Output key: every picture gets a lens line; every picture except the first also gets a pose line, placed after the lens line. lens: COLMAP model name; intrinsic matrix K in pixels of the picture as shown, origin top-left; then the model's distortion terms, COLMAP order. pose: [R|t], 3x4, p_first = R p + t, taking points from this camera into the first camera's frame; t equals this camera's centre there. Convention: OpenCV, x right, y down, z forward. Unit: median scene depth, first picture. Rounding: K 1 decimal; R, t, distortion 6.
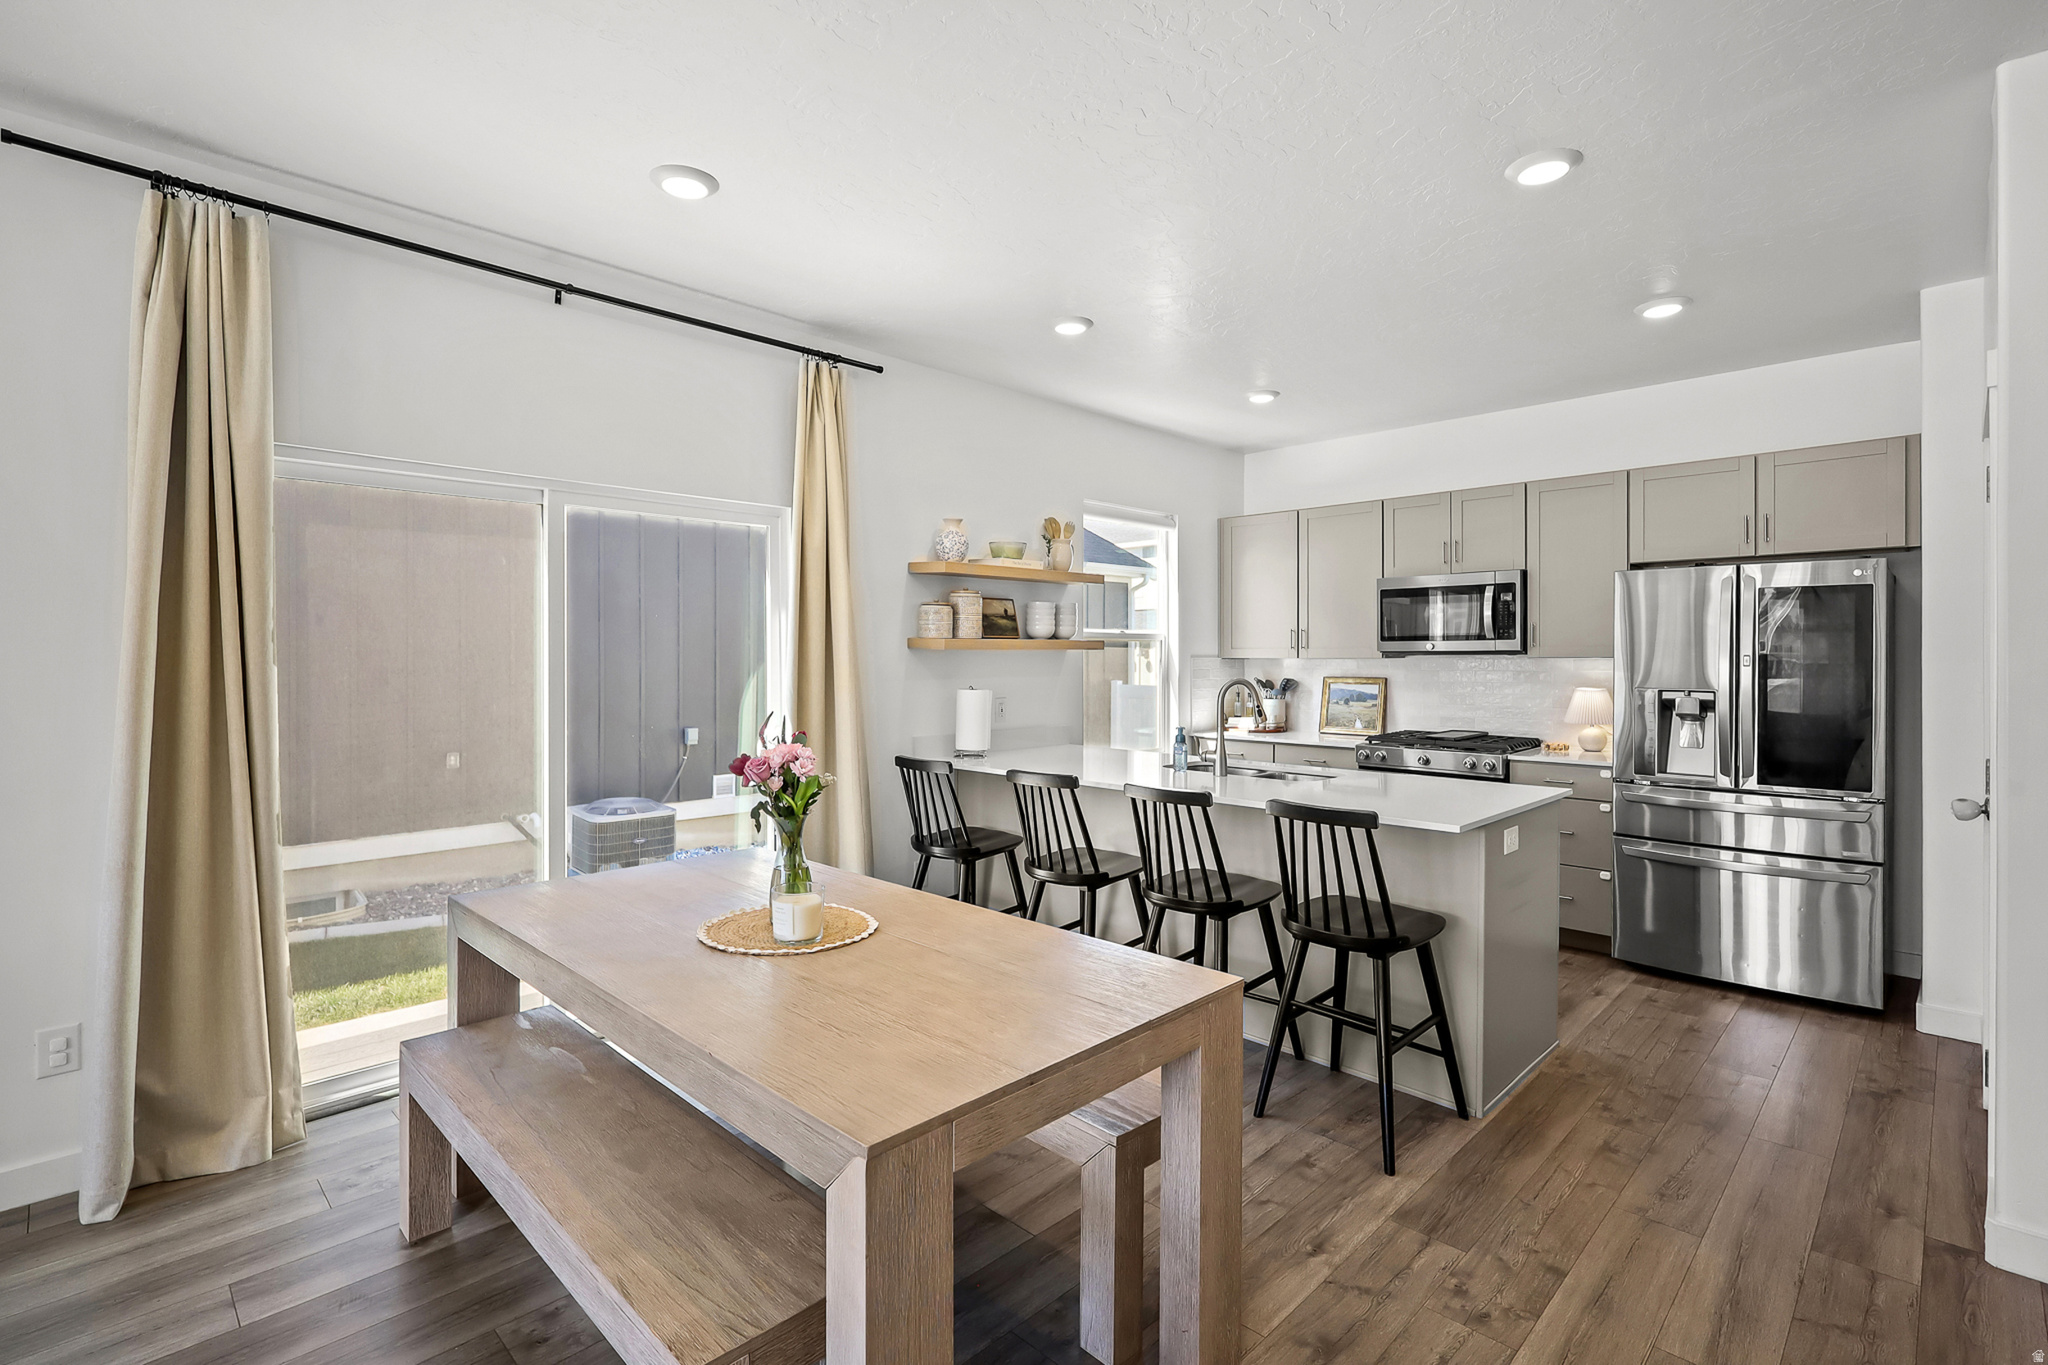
lens RADIAL K [[942.0, 0, 1024.0], [0, 942.0, 682.5], [0, 0, 1]] dist [-0.001297, -0.000383]
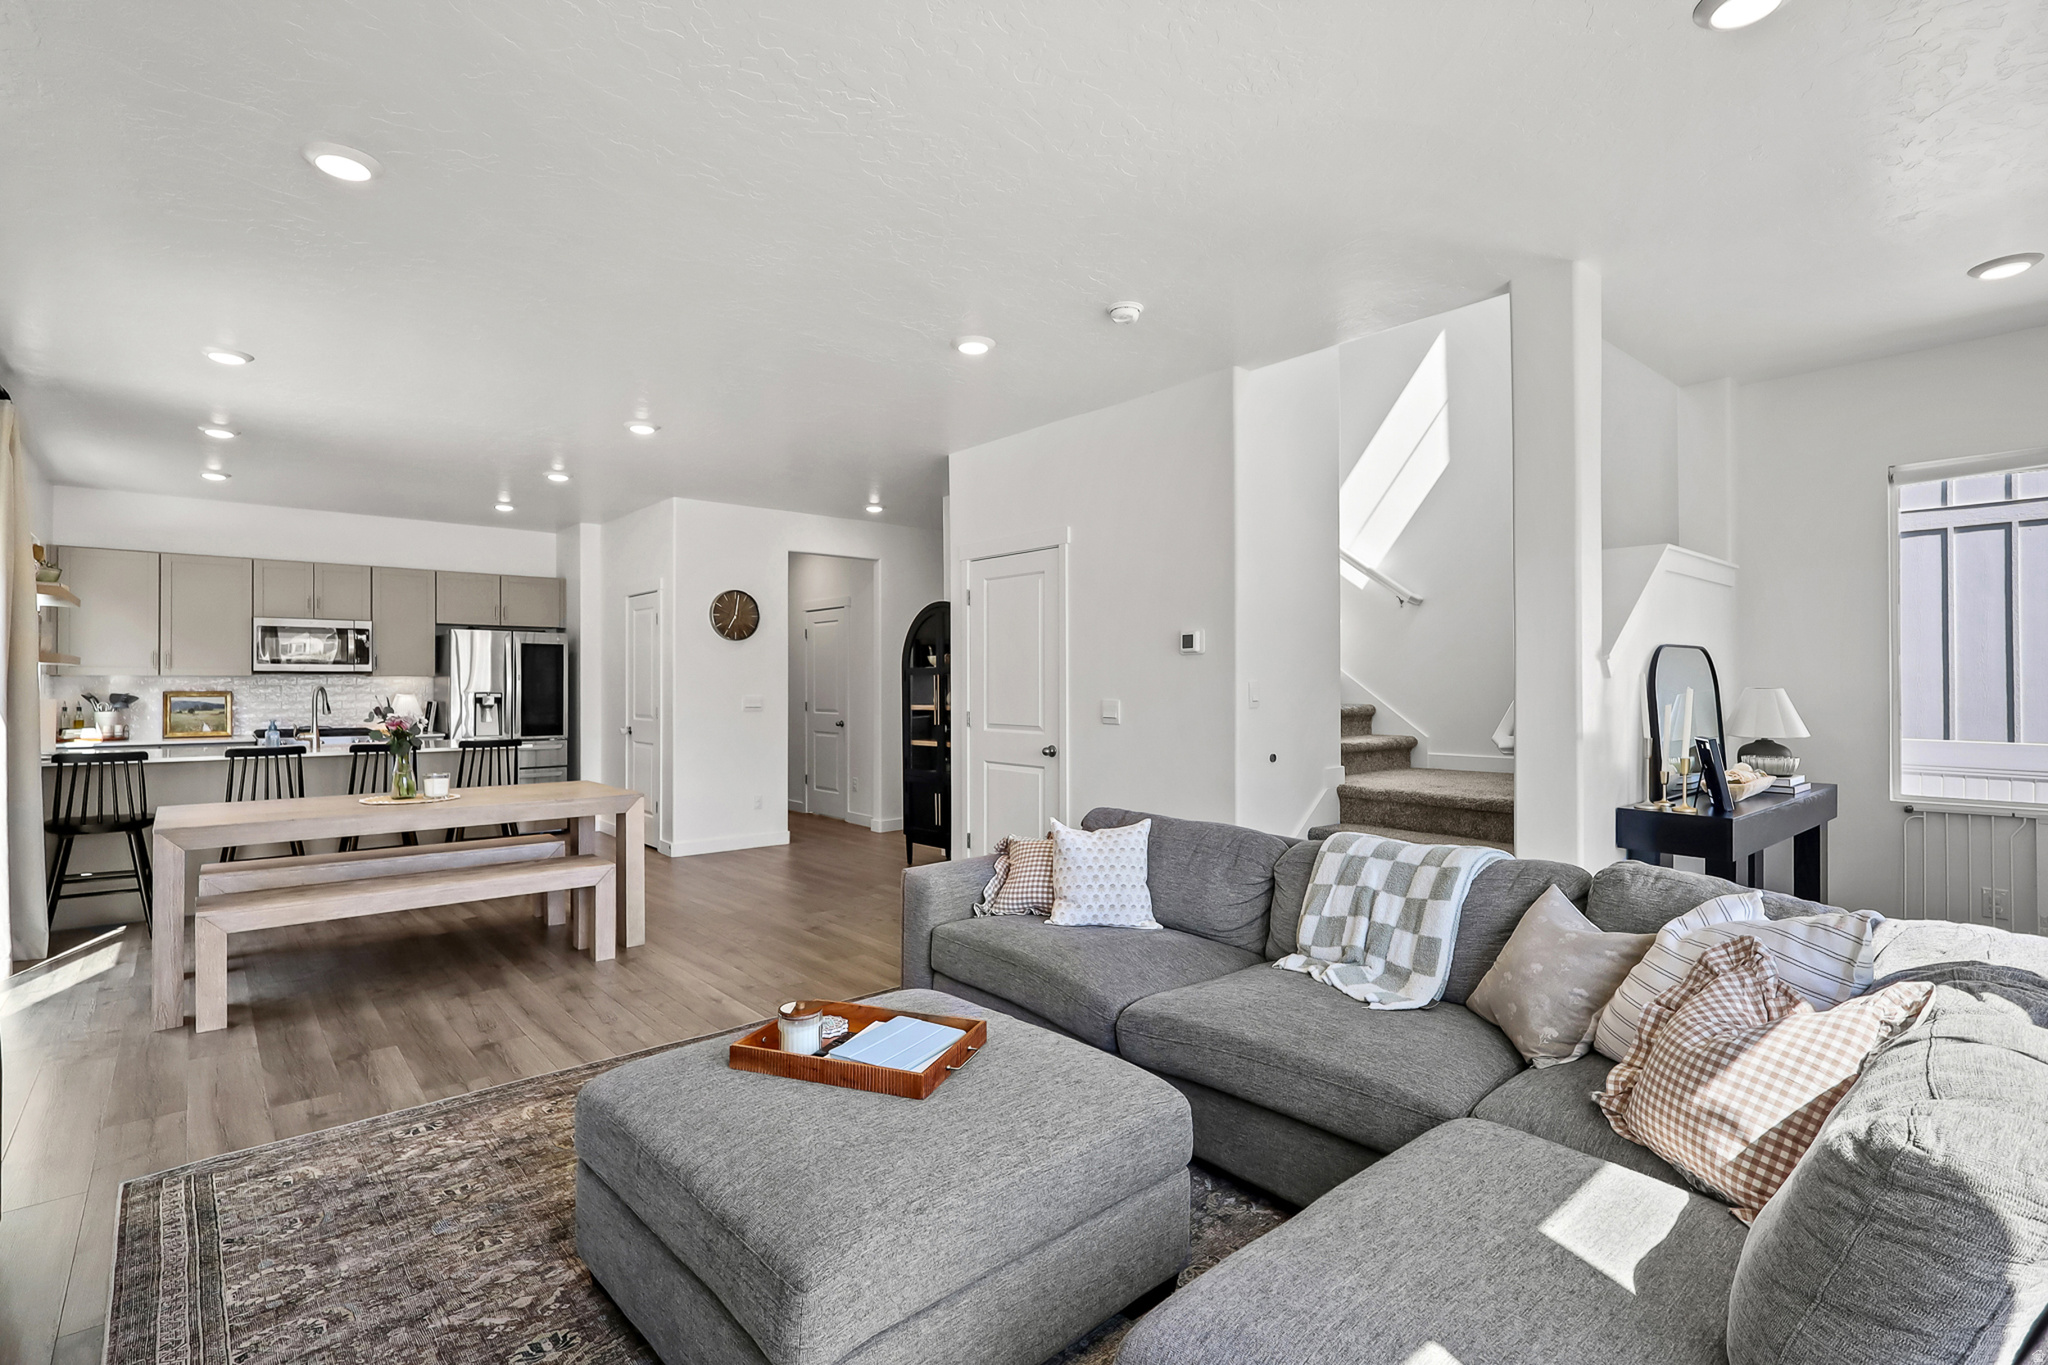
lens RADIAL K [[949.3, 0, 1027.3], [0, 949.3, 672.6], [0, 0, 1]] dist [-0.000548, 0.000226]
pose [[0.065431, 0.013575, 0.997765, -1.084519], [0.025518, 0.999558, -0.015273, 0.022261], [-0.997531, 0.026460, 0.065056, -0.229908]]
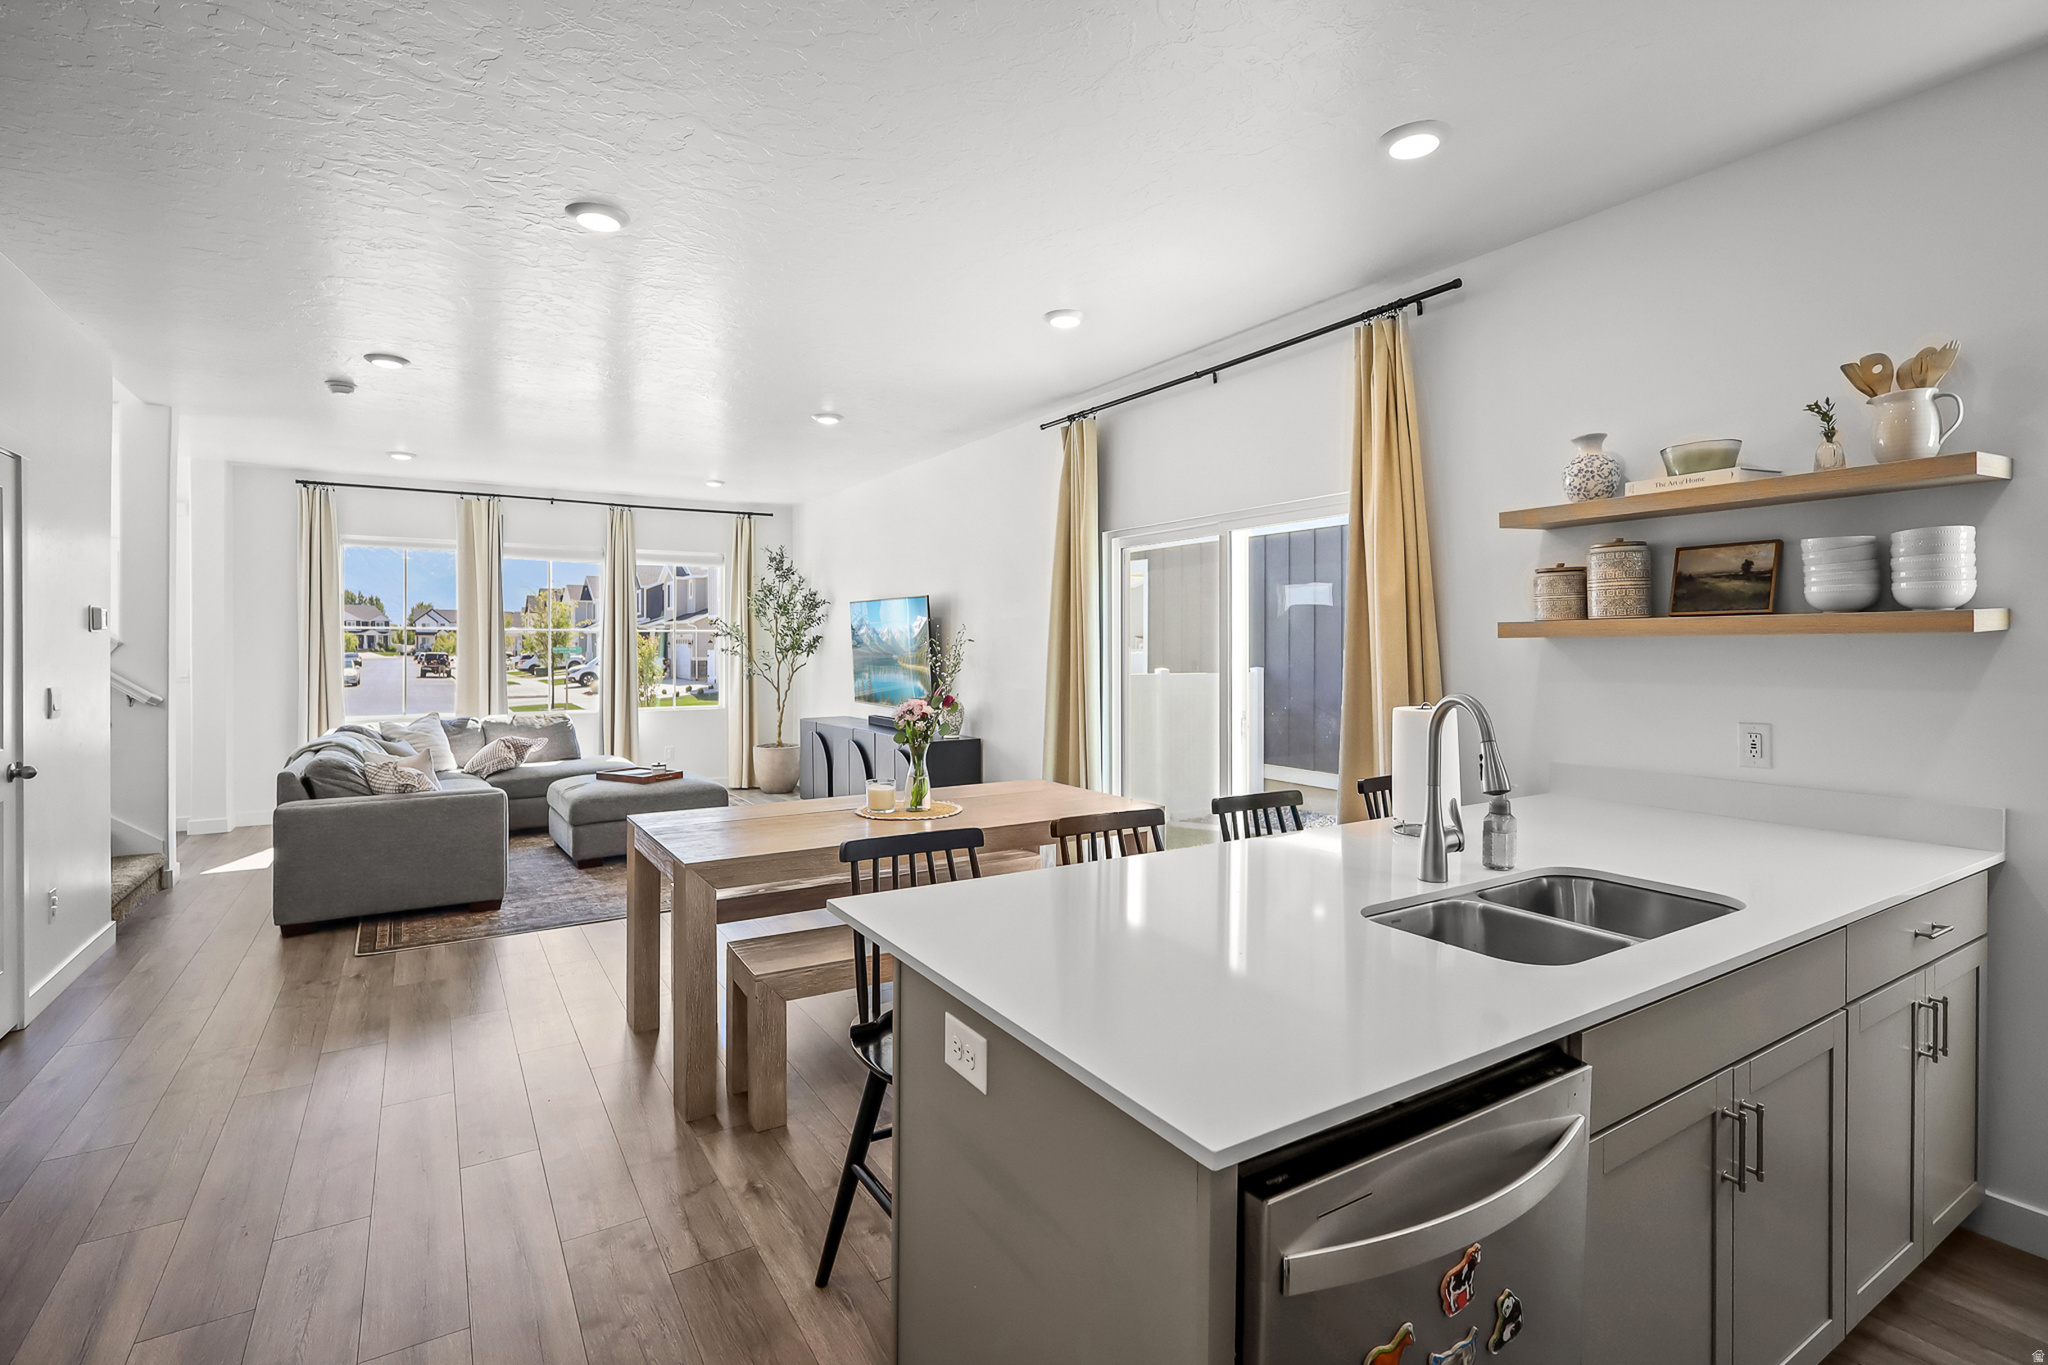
lens RADIAL K [[949.3, 0, 1027.3], [0, 949.3, 672.6], [0, 0, 1]] dist [-0.000548, 0.000226]
pose [[-0.217646, 0.024564, -0.975719, 0.630564], [-0.030287, 0.999032, 0.031907, -0.018850], [0.975558, 0.036496, -0.216692, 0.740399]]
